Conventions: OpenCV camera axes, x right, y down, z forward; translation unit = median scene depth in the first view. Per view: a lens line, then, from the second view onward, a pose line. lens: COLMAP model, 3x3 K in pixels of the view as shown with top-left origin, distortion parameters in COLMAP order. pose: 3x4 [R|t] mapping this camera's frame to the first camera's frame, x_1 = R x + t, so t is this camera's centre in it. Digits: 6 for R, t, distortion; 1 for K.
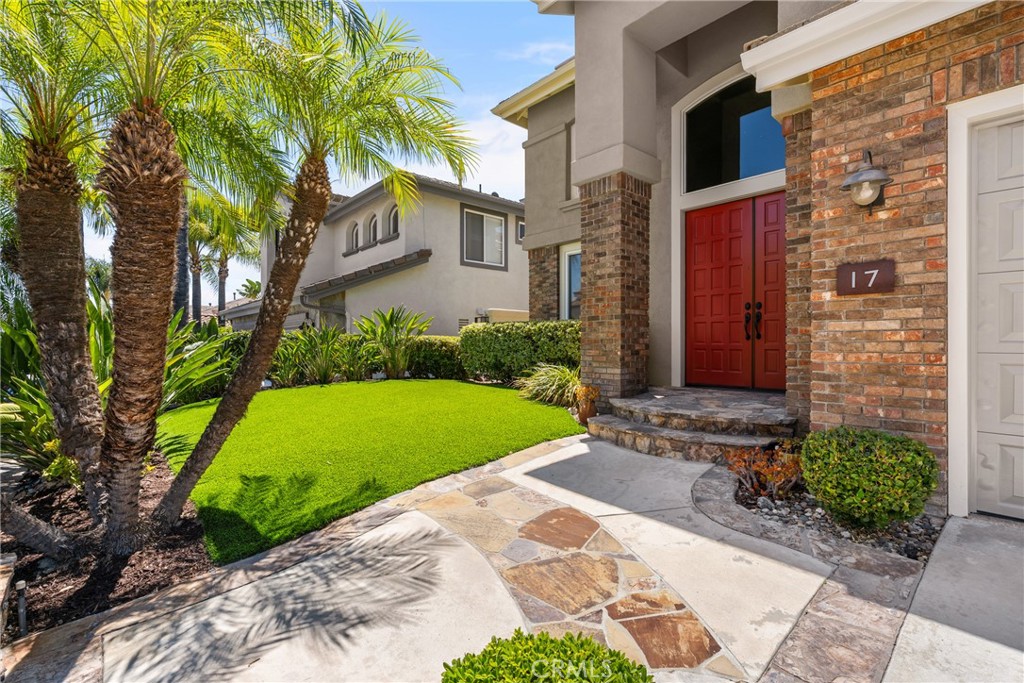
lens RADIAL K [[469.6, 0, 514.2], [0, 469.6, 342.2], [0, 0, 1]] dist [-0.007319, 0.002609]
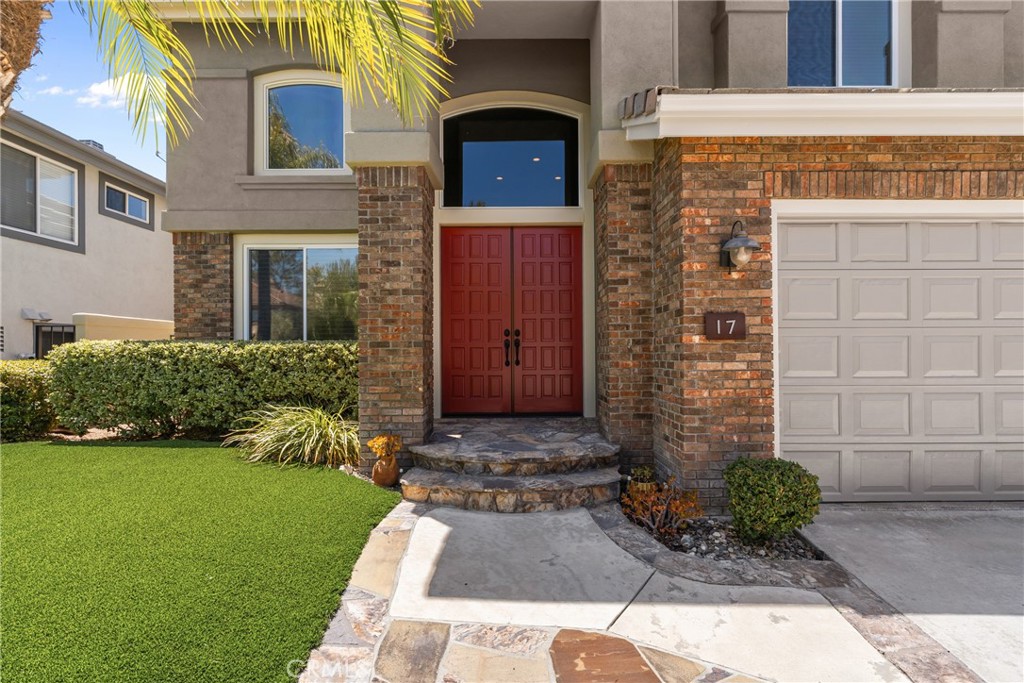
lens RADIAL K [[469.6, 0, 512.4], [0, 469.6, 346.0], [0, 0, 1]] dist [-0.007319, 0.002609]
pose [[0.661930, 0.003121, 0.749559, -0.463554], [0.003369, 0.999969, -0.007139, -0.074572], [-0.749558, 0.007250, 0.661899, 0.576714]]
